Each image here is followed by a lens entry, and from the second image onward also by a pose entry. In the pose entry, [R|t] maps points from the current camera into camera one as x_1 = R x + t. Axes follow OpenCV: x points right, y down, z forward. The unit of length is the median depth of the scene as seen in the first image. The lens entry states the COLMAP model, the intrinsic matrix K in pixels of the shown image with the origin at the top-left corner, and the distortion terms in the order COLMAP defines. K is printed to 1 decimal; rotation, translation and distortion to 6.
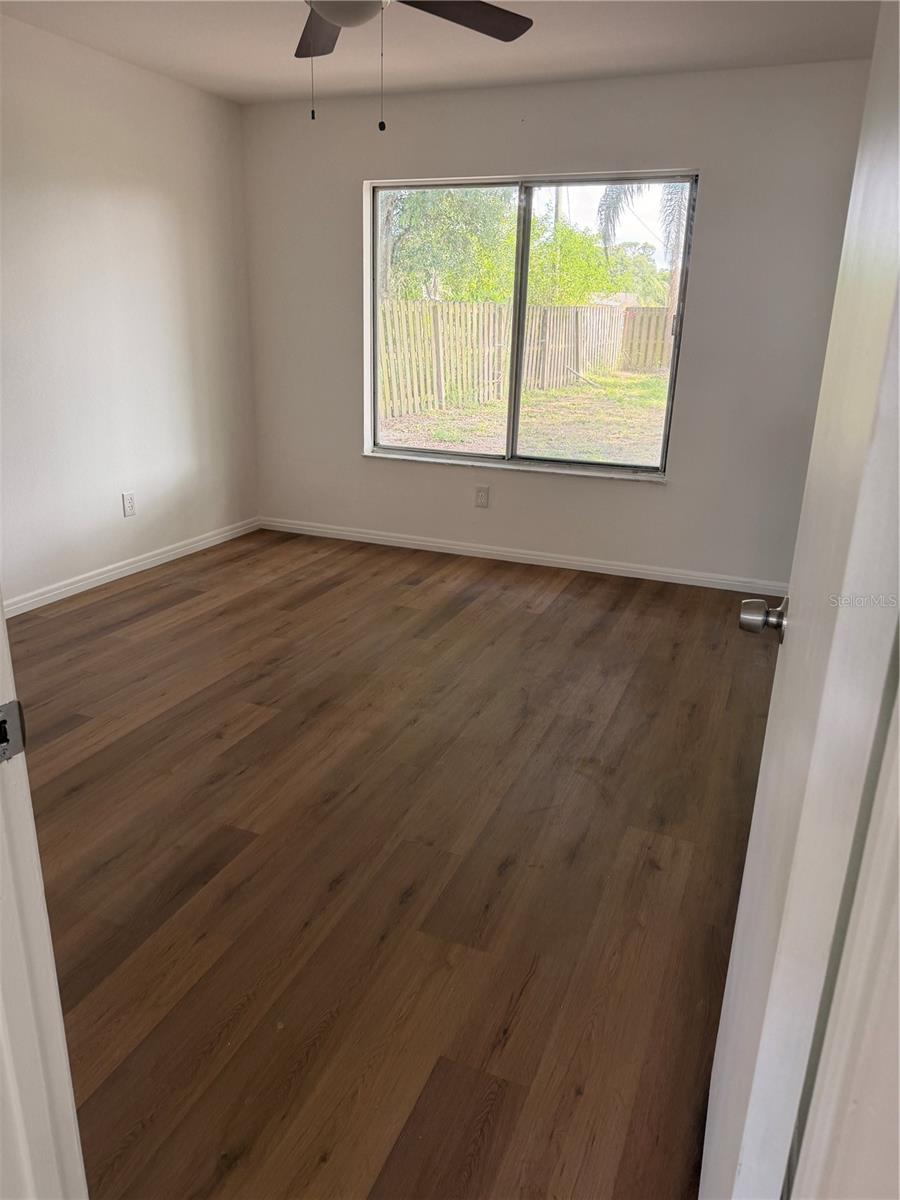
lens RADIAL K [[839.1, 0, 445.9], [0, 839.1, 604.3], [0, 0, 1]] dist [0.089973, -0.100635]
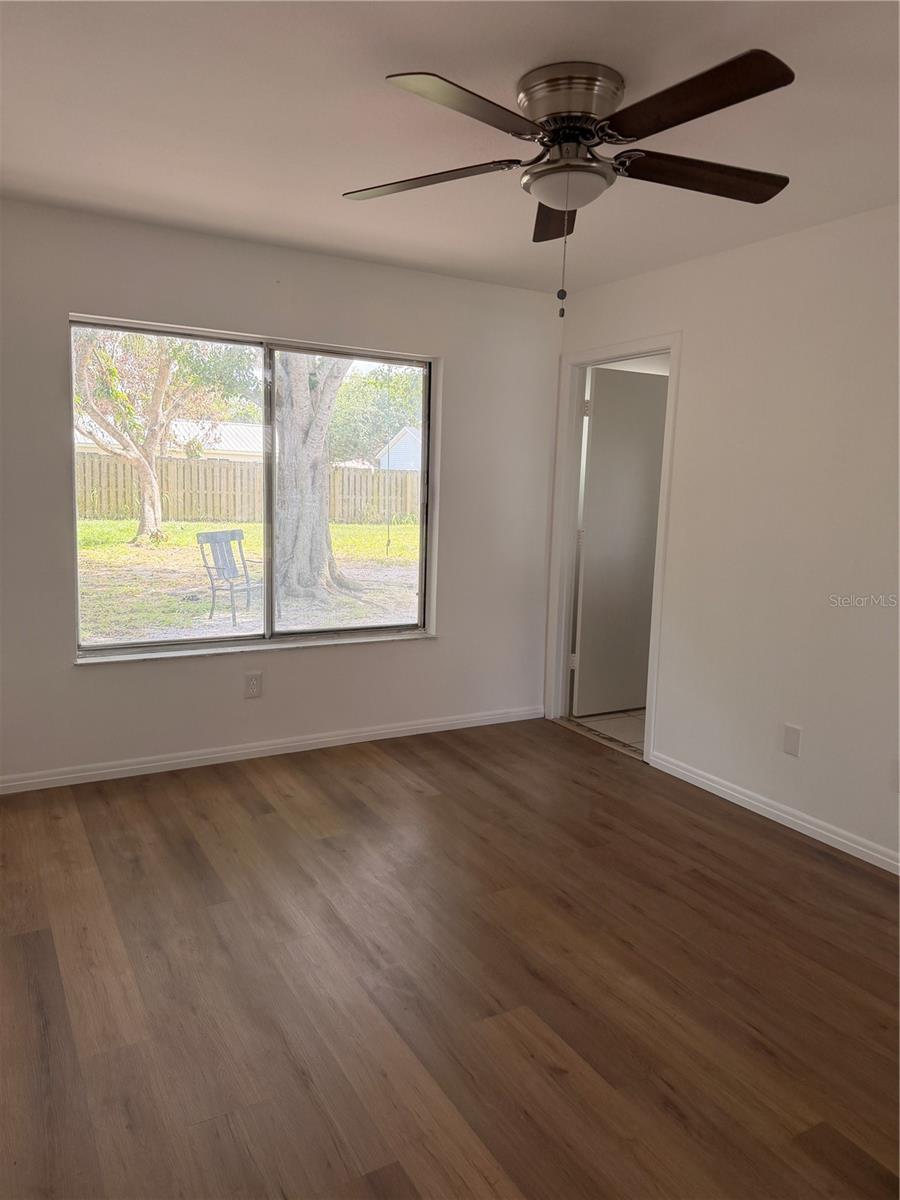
lens RADIAL K [[839.1, 0, 486.9], [0, 839.1, 609.5], [0, 0, 1]] dist [0.089973, -0.100635]
pose [[0.601981, -0.132927, 0.787369, -0.507344], [0.232814, 0.972423, -0.013829, -0.146547], [-0.763817, 0.191635, 0.616327, 0.304636]]
